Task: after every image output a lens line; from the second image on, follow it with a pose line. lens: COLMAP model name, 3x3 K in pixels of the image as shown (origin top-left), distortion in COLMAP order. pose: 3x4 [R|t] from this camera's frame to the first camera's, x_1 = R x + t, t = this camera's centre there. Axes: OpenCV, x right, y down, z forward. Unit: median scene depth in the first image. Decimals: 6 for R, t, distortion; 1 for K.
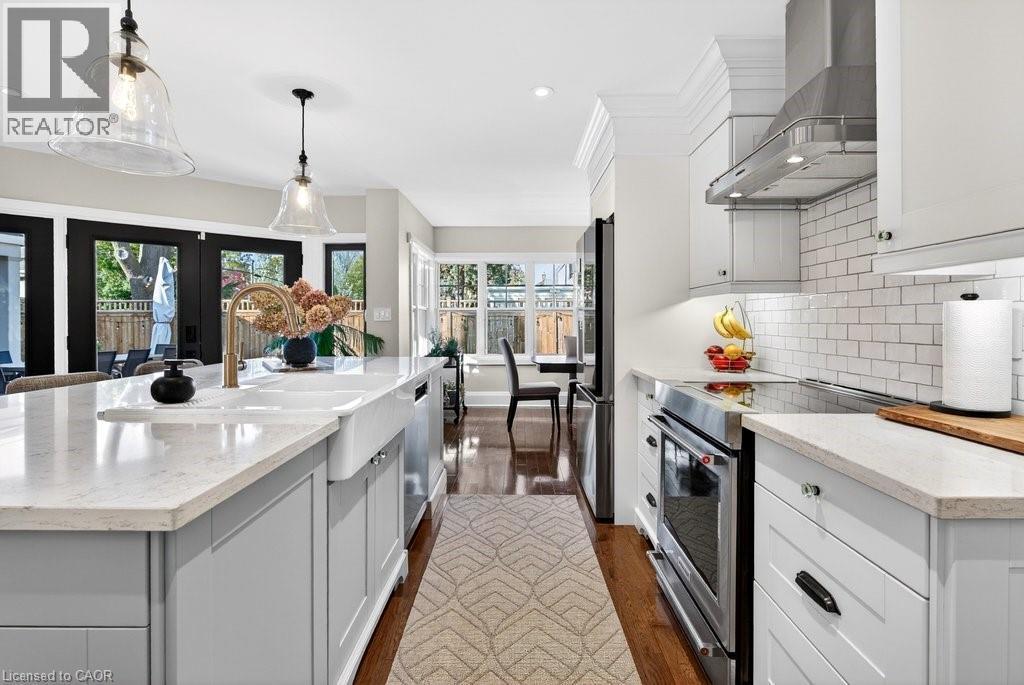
lens RADIAL K [[470.2, 0, 513.1], [0, 470.2, 320.7], [0, 0, 1]] dist [-0.000070, -0.000139]
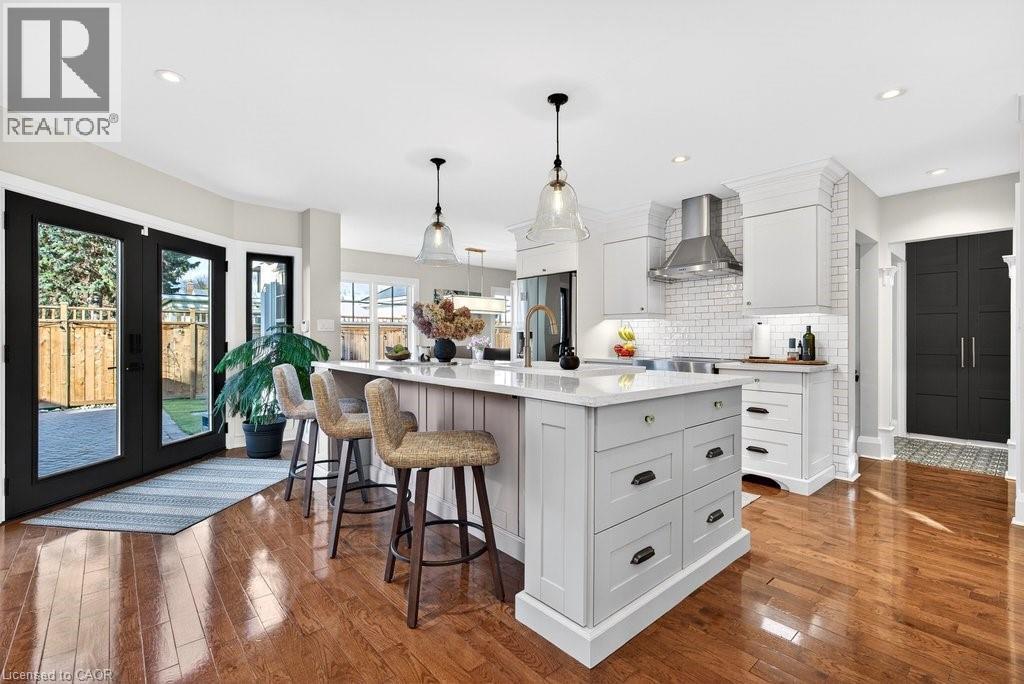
lens RADIAL K [[460.1, 0, 511.6], [0, 460.1, 338.3], [0, 0, 1]] dist [0.000499, 0.000151]
pose [[0.744184, 0.000311, 0.667975, -1.153351], [-0.000428, 1.000000, 0.000011, 0.025414], [-0.667975, -0.000294, 0.744184, -0.121565]]
